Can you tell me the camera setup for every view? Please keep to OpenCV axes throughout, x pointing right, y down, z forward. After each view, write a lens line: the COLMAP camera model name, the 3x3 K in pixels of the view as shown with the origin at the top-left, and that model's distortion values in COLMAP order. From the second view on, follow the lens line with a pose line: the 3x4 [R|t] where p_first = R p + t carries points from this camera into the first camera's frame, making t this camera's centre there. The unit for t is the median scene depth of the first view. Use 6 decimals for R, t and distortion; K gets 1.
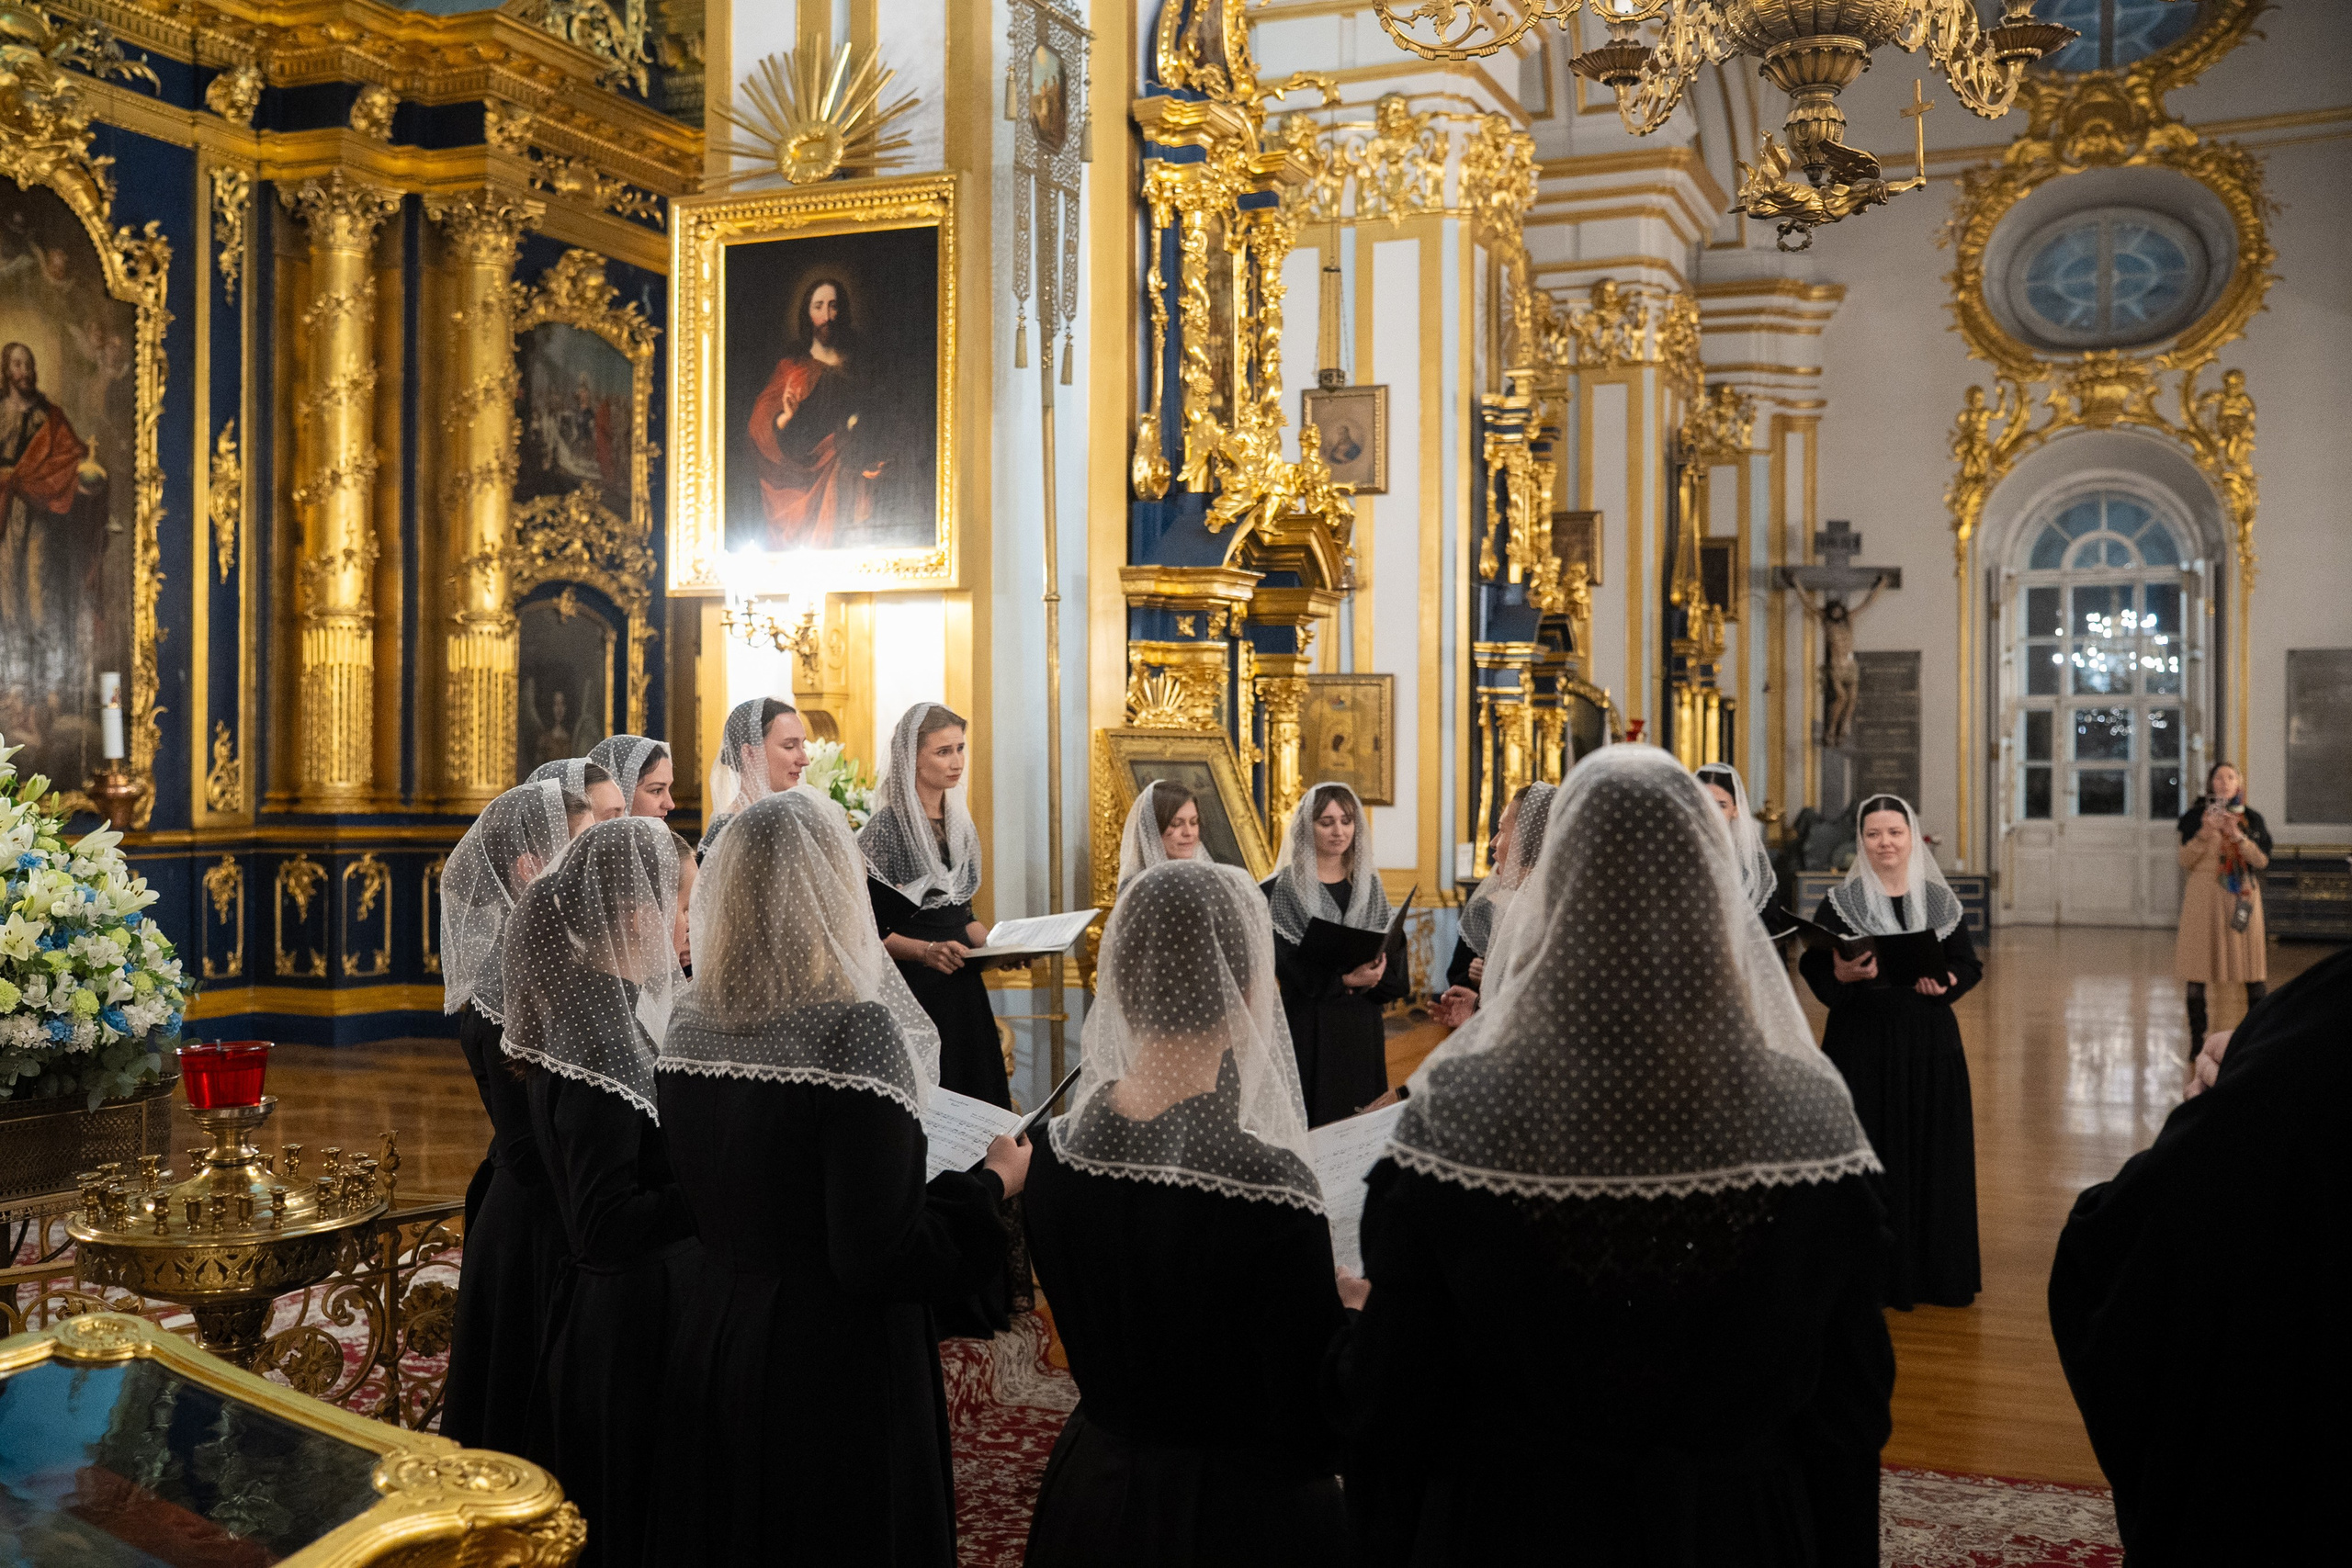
lens RADIAL K [[2369.2, 0, 1183.2], [0, 2369.2, 782.3], [0, 0, 1]] dist [-0.046666, 0.222558]
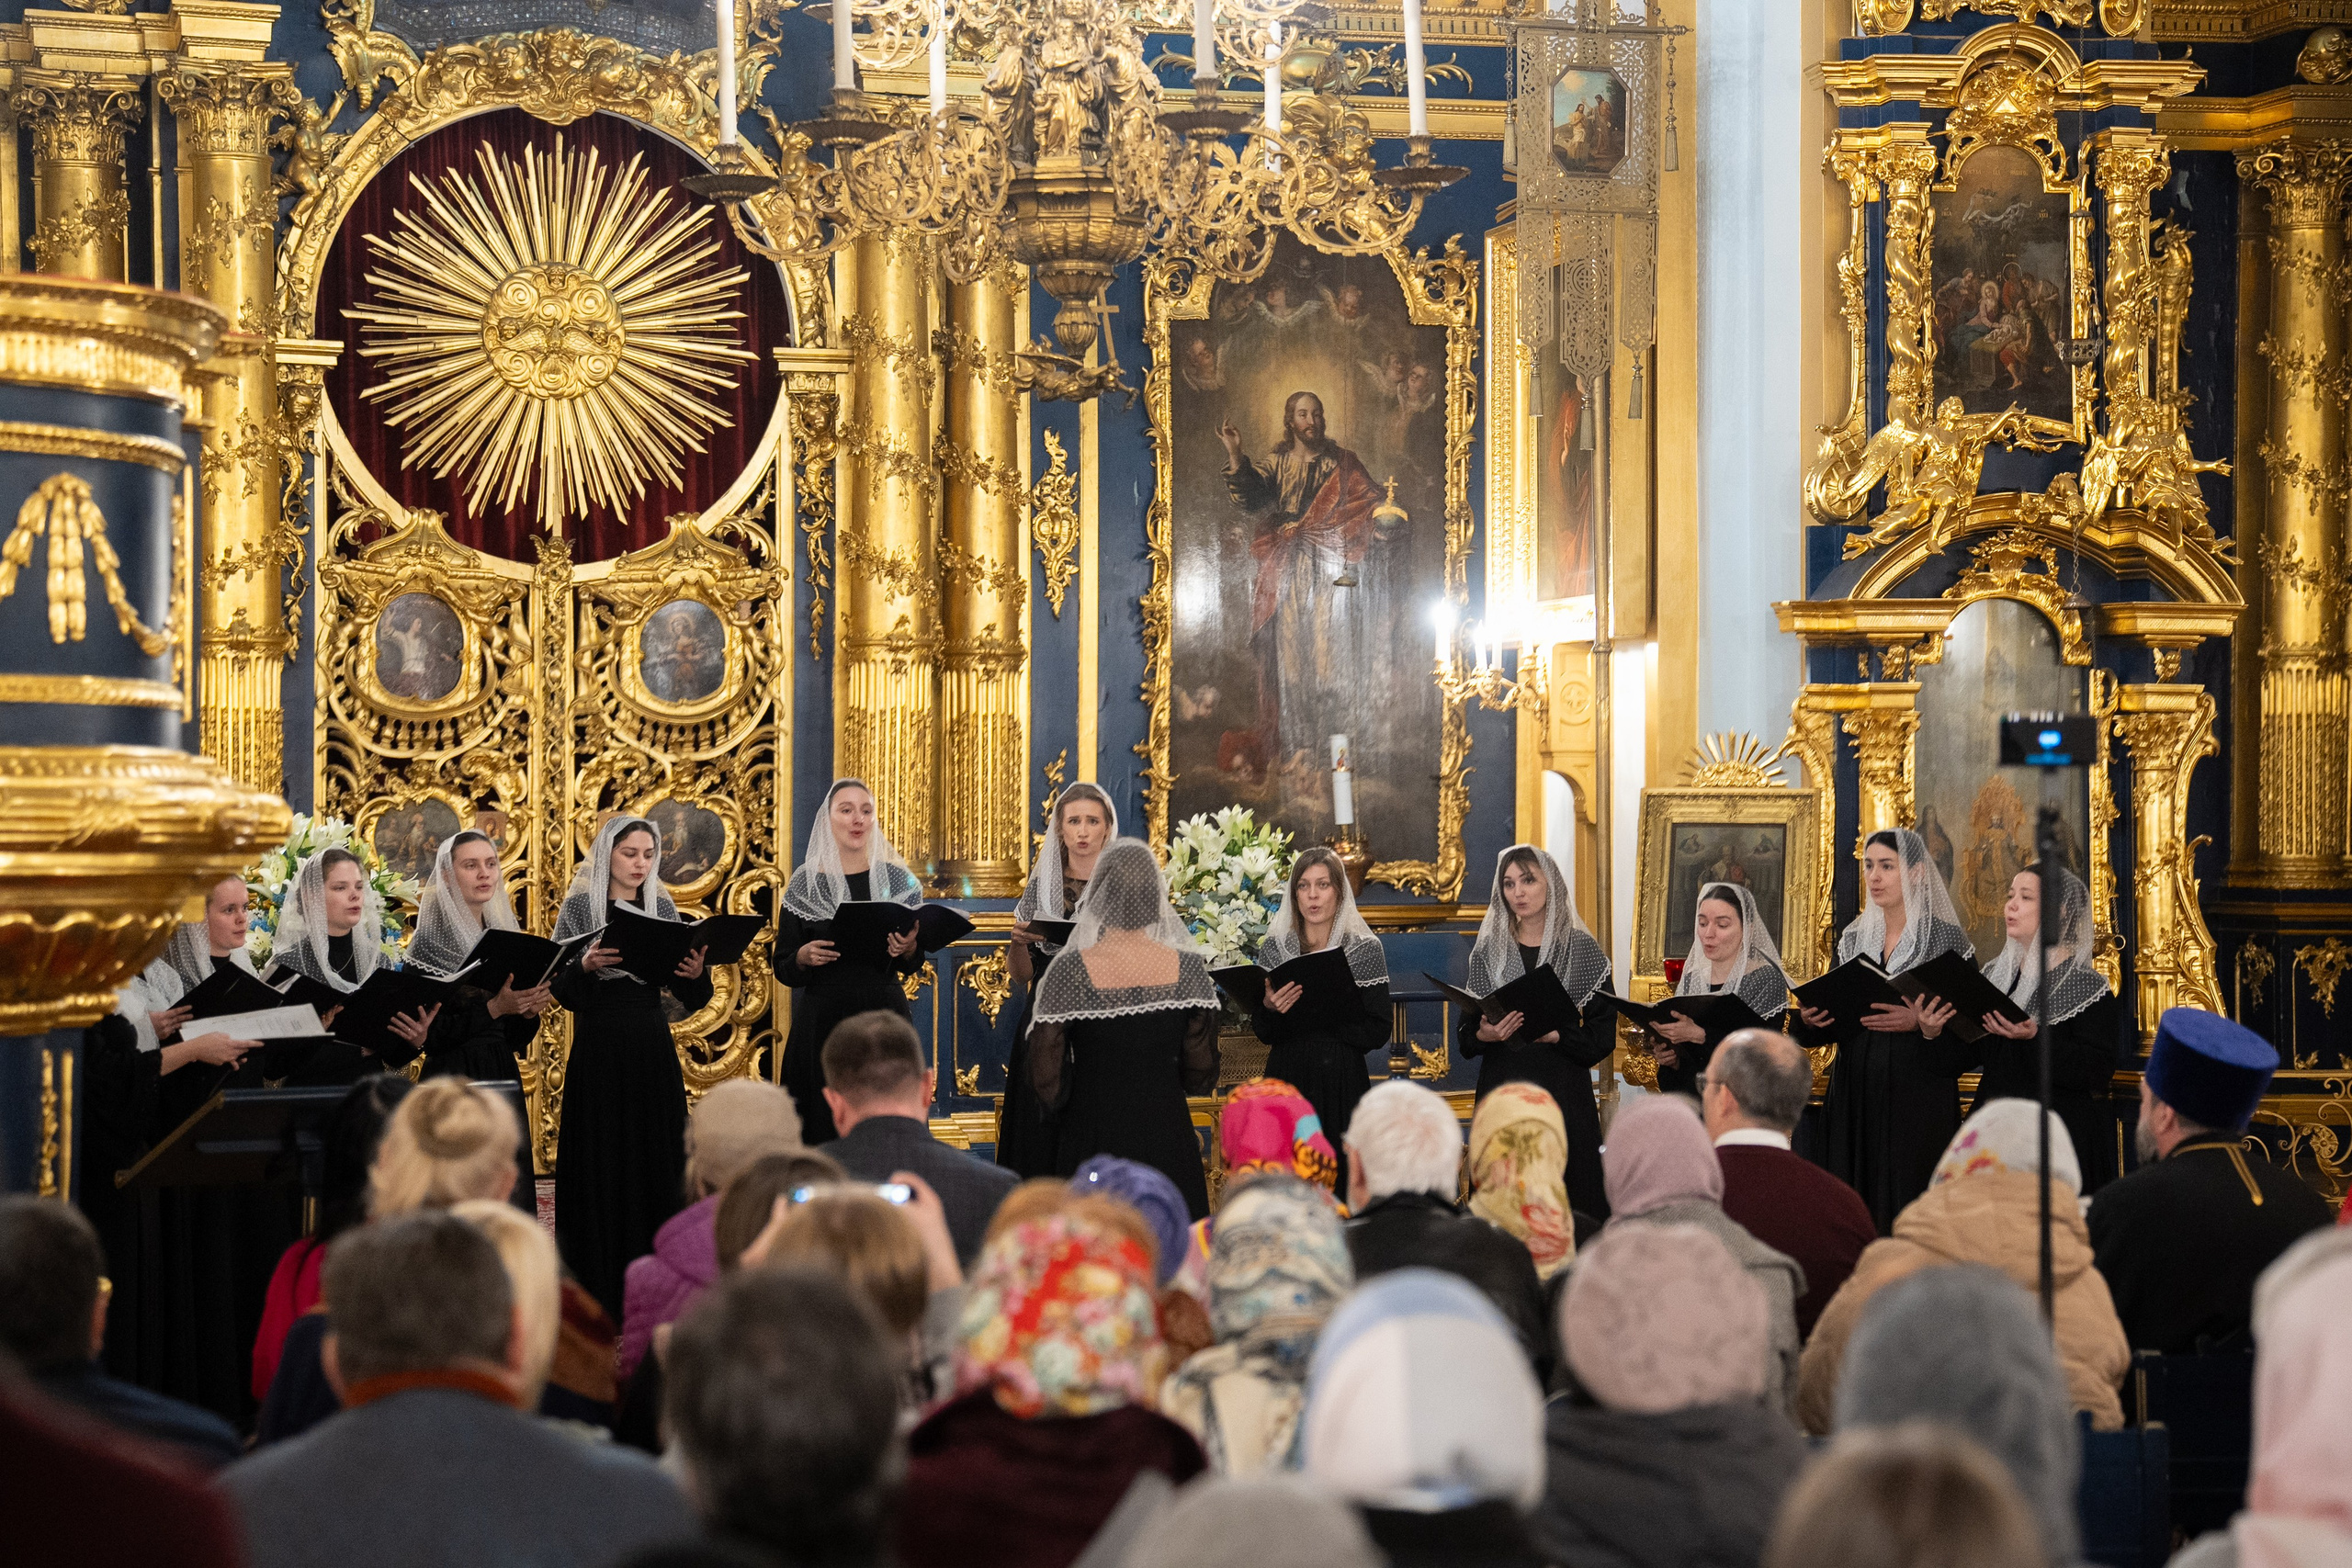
lens RADIAL K [[4582.7, 0, 1182.3], [0, 4582.7, 714.8], [0, 0, 1]] dist [0.053632, 3.735384]
pose [[0.628449, -0.026437, -0.777402, 0.862725], [0.005474, 0.999548, -0.029566, 0.000215], [0.777832, 0.014325, 0.628309, -0.188982]]
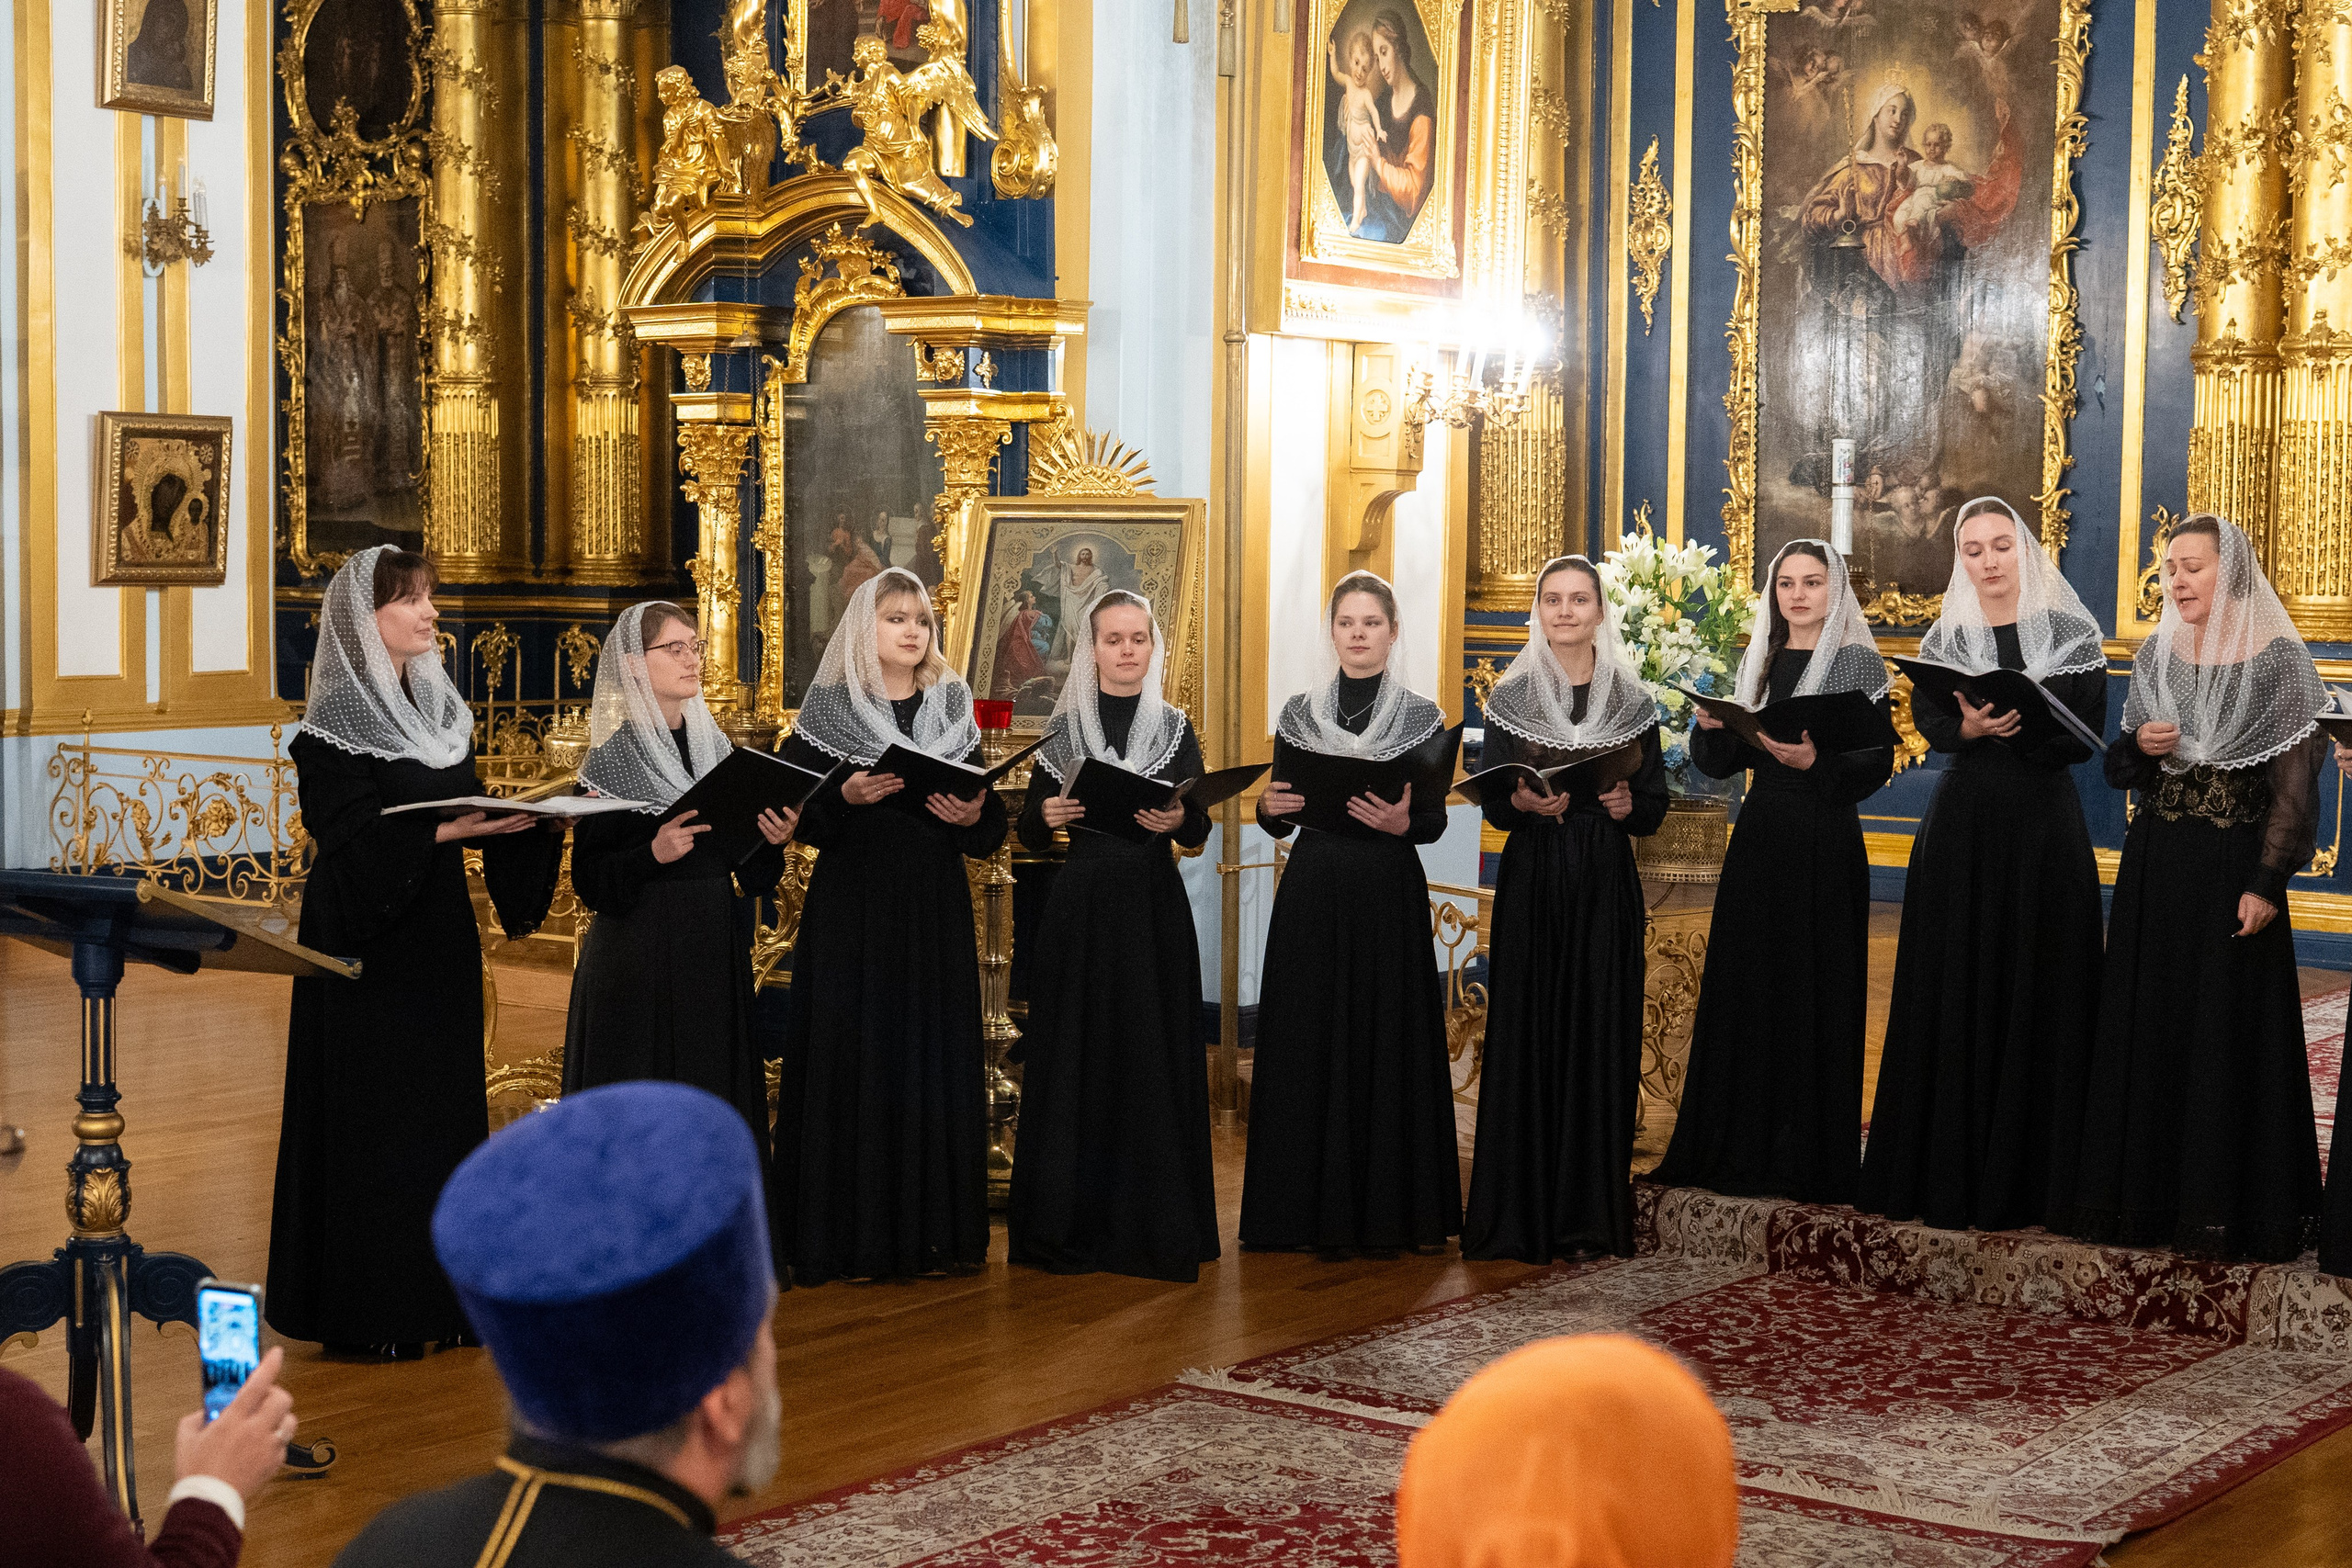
lens RADIAL K [[3546.0, 0, 1174.7], [0, 3546.0, 775.2], [0, 0, 1]] dist [0.004458, 0.008697]
pose [[-0.240017, 0.060301, -0.968894, 0.596393], [-0.015107, 0.997716, 0.065837, -0.007670], [0.970651, 0.030440, -0.238558, 0.460887]]
